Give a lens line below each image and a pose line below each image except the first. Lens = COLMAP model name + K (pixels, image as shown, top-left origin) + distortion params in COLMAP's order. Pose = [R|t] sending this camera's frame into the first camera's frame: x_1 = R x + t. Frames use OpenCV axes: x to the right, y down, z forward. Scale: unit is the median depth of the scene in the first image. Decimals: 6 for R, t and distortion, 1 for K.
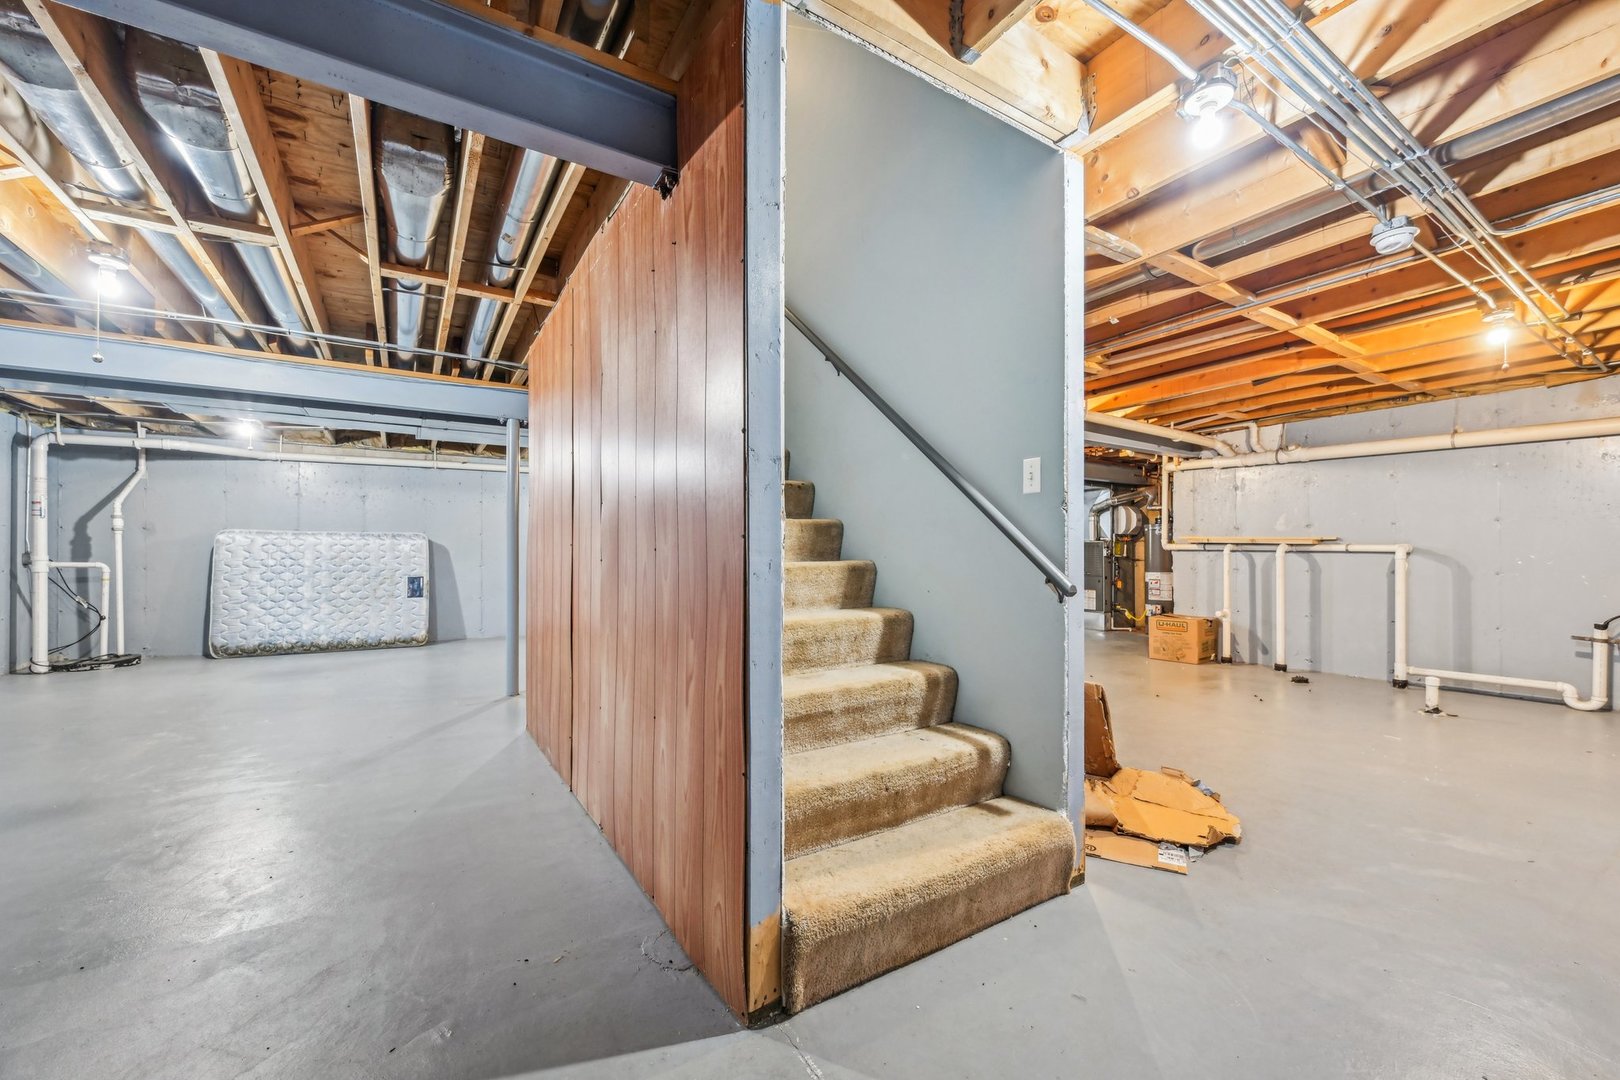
lens RADIAL K [[643.0, 0, 816.8], [0, 643.0, 549.7], [0, 0, 1]] dist [-0.001592, -0.000070]
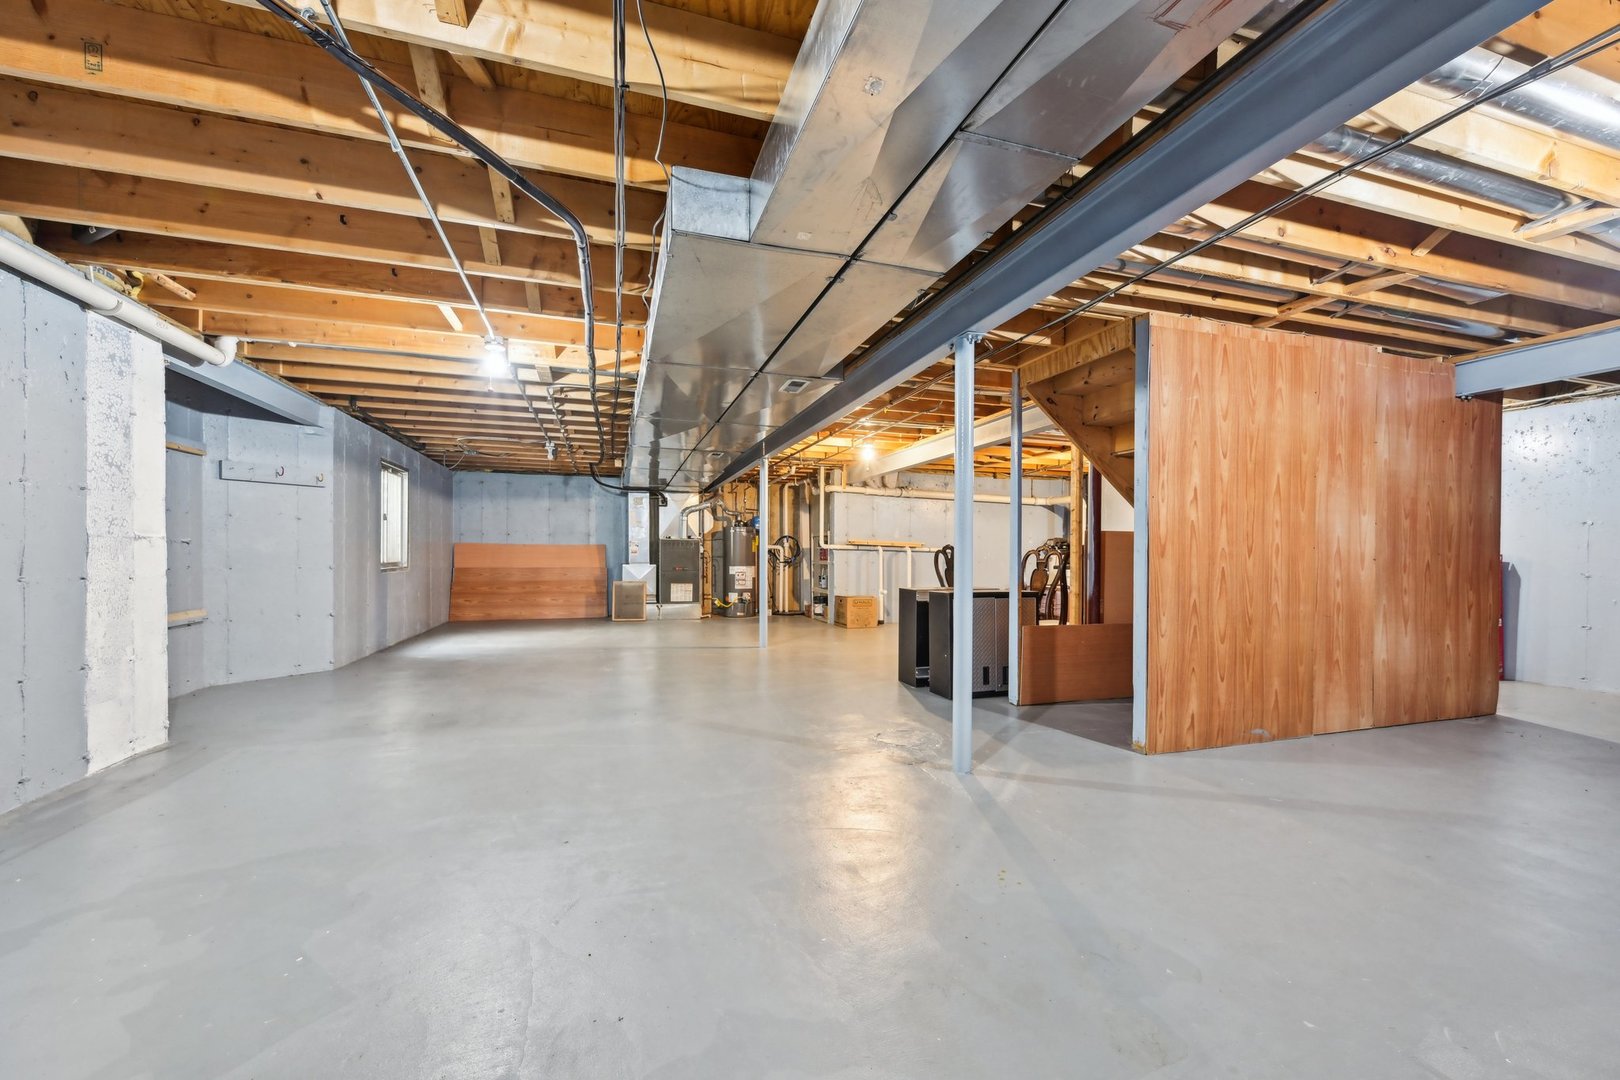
lens RADIAL K [[643.0, 0, 814.9], [0, 643.0, 550.6], [0, 0, 1]] dist [-0.001592, -0.000070]
pose [[0.258340, 0.005622, 0.966038, -0.769422], [-0.014544, 0.999892, -0.001930, 0.006956], [-0.965945, -0.013551, 0.258394, 0.671032]]
